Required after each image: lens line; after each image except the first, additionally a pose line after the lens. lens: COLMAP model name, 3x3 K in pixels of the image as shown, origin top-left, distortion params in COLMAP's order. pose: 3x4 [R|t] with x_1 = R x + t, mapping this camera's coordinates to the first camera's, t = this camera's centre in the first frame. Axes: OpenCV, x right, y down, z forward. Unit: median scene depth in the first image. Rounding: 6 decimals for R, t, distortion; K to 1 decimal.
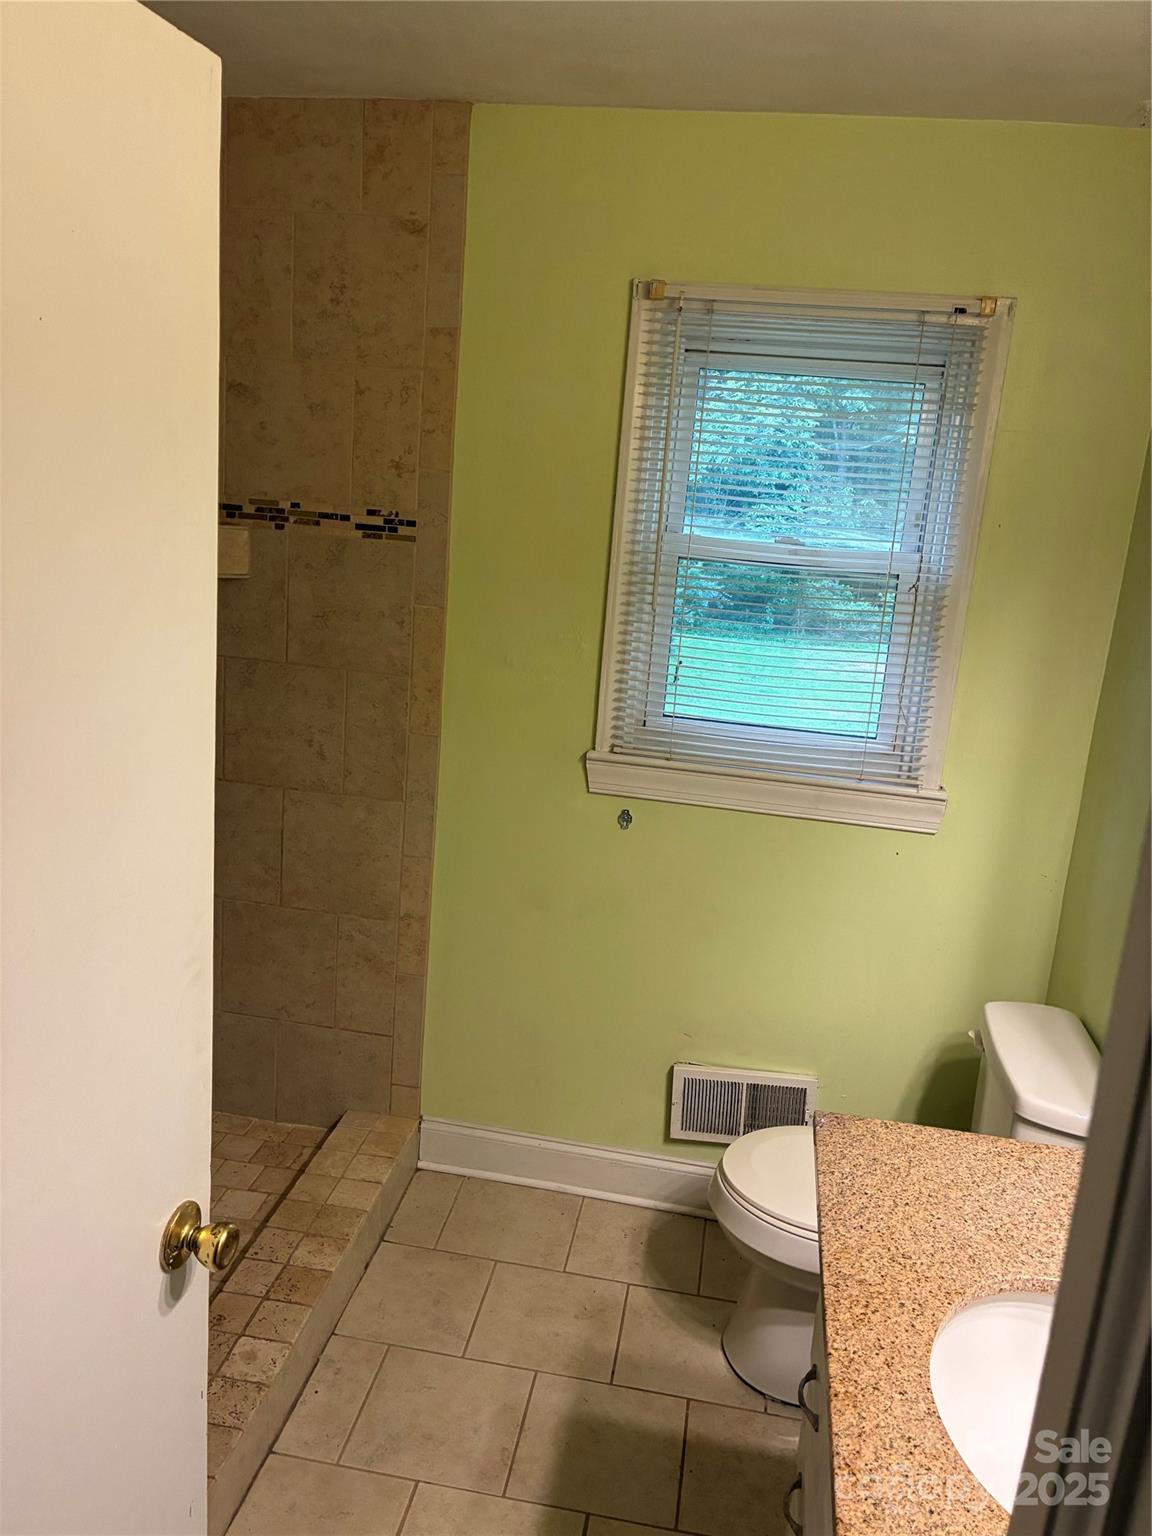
lens RADIAL K [[1161.7, 0, 579.7], [0, 1161.7, 766.9], [0, 0, 1]] dist [0.039356, -0.043732]
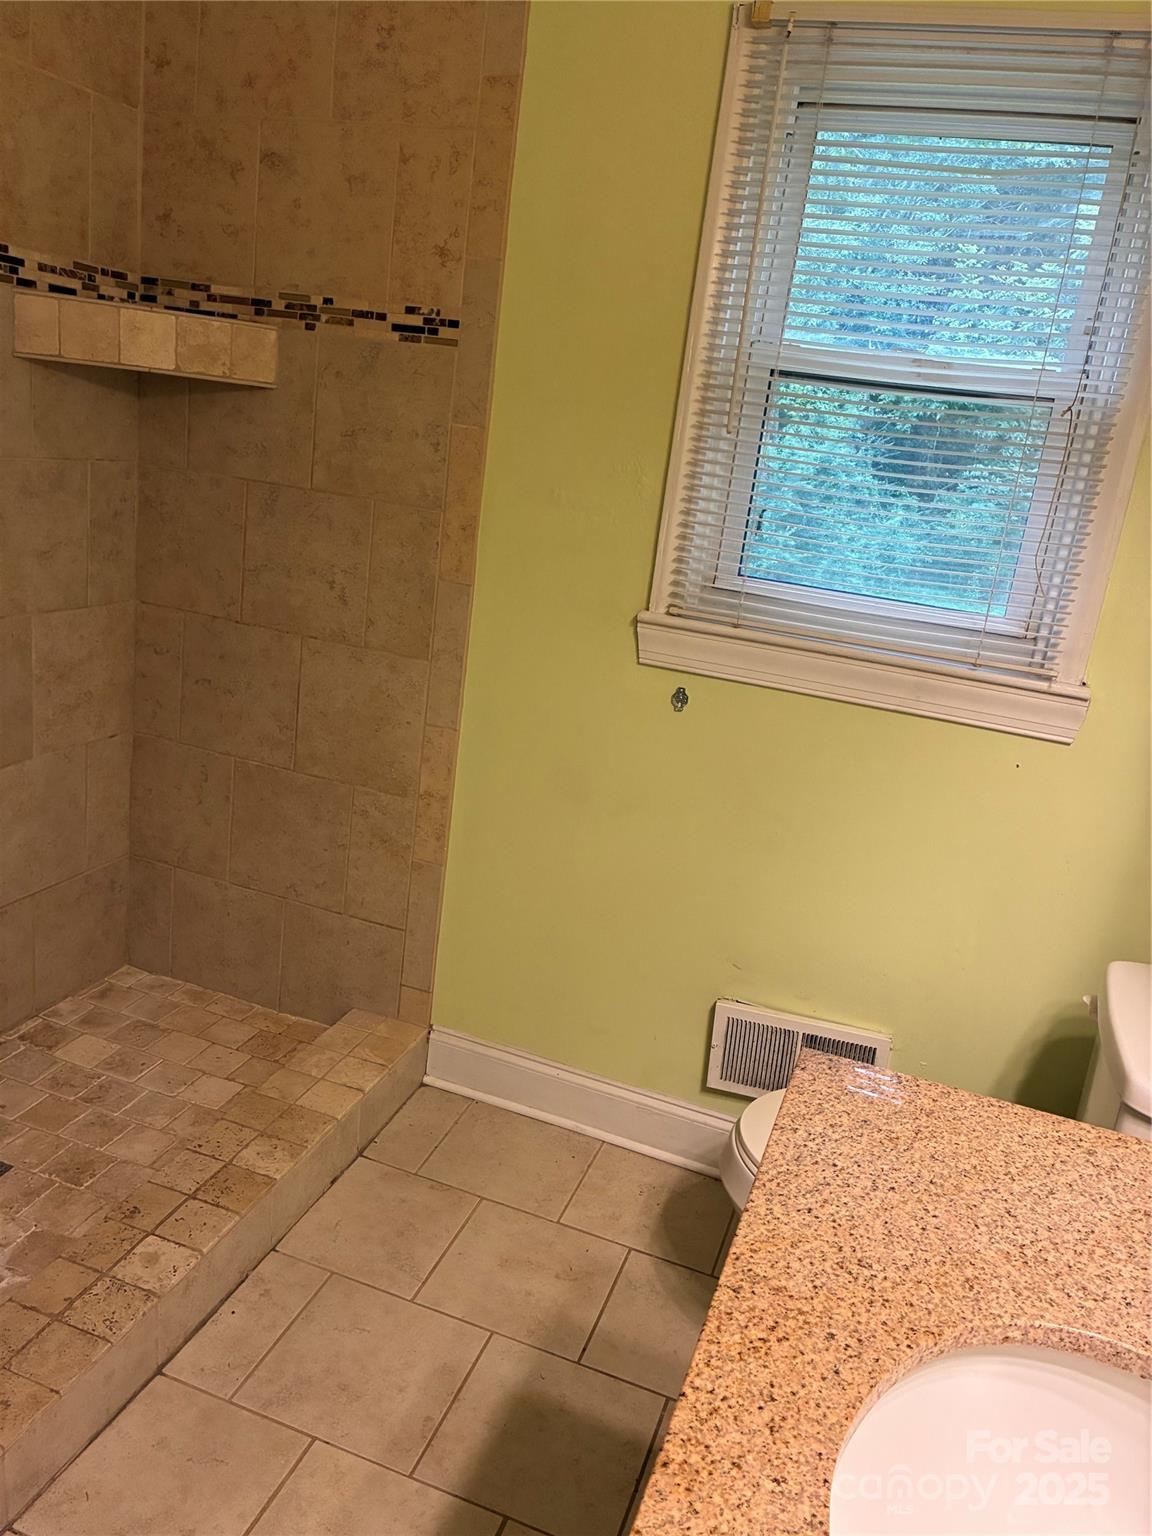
lens RADIAL K [[1161.7, 0, 570.8], [0, 1161.7, 763.4], [0, 0, 1]] dist [0.039356, -0.043732]
pose [[0.982557, 0.090432, -0.162494, 0.107440], [-0.085235, 0.995610, 0.038684, 0.069455], [0.165279, -0.024159, 0.985951, 0.180767]]
